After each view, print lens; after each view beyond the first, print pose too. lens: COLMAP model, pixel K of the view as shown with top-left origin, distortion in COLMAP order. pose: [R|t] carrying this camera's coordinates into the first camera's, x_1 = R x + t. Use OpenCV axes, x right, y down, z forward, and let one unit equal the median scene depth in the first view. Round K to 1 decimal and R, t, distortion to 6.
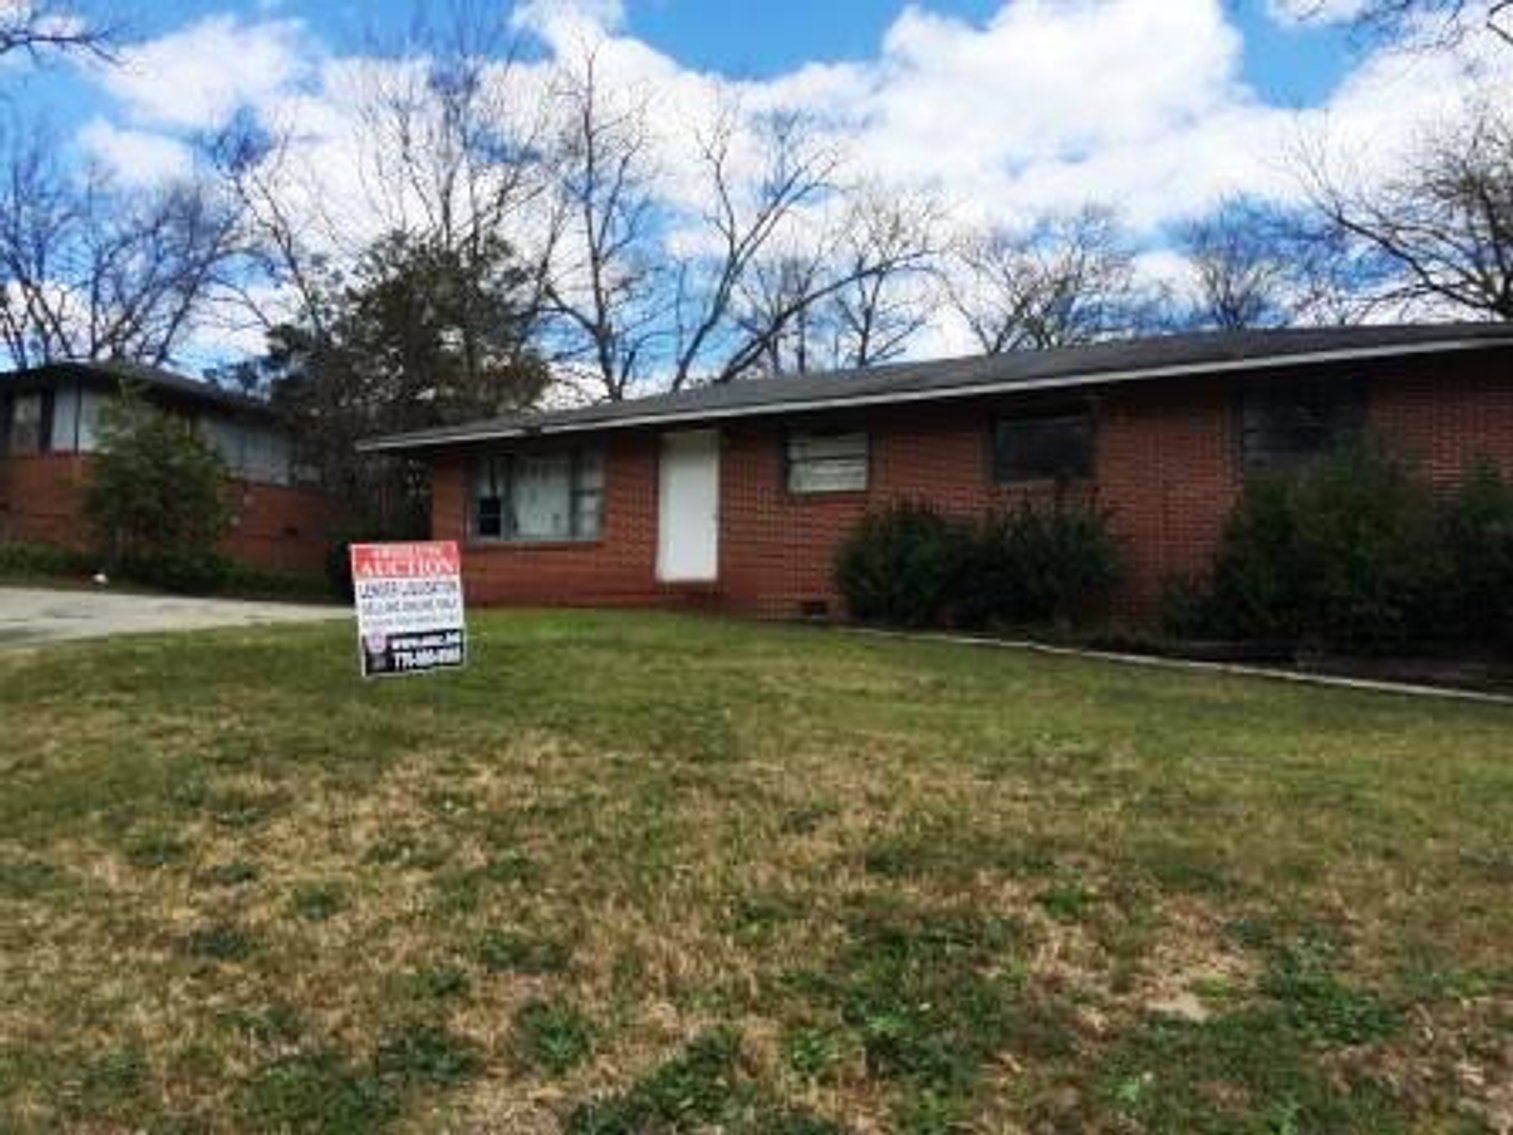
lens RADIAL K [[1227.2, 0, 759.7], [0, 1227.2, 557.3], [0, 0, 1]] dist [0.001192, -0.002539]
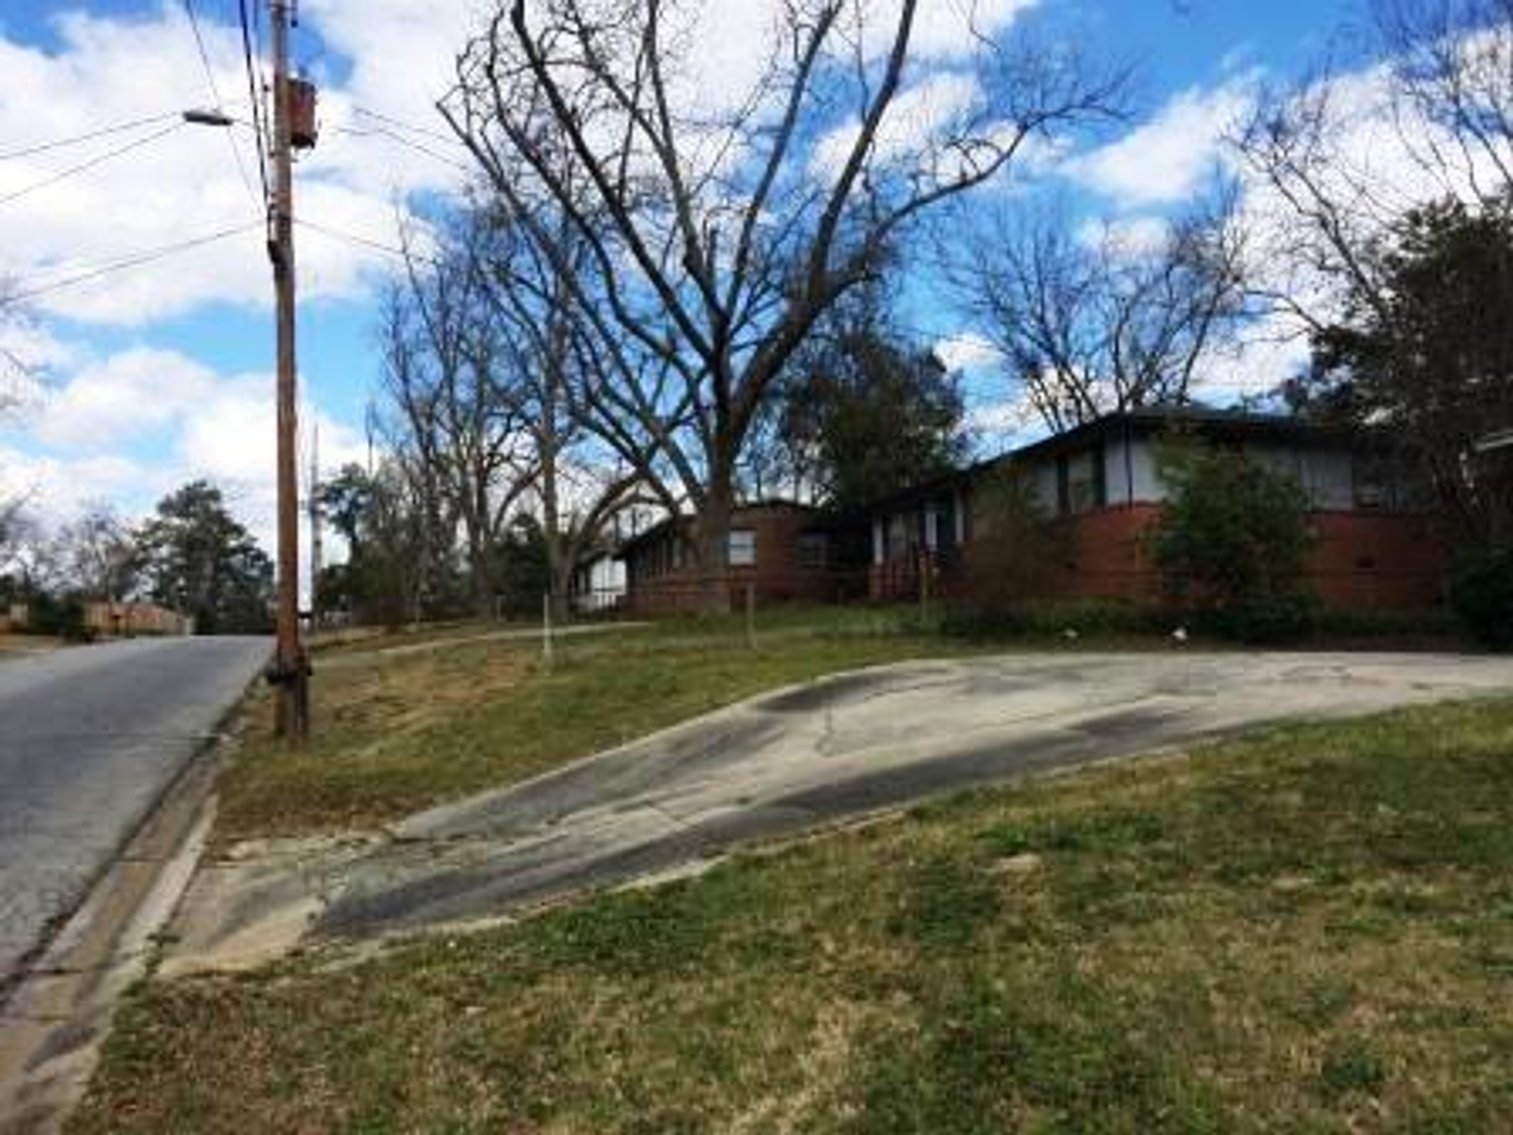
lens RADIAL K [[1227.2, 0, 759.7], [0, 1227.2, 557.3], [0, 0, 1]] dist [0.001192, -0.002539]
pose [[0.705323, -0.102345, -0.701459, -0.078302], [0.083815, 0.994622, -0.060842, -0.007917], [0.703914, -0.015879, 0.710108, 0.091170]]
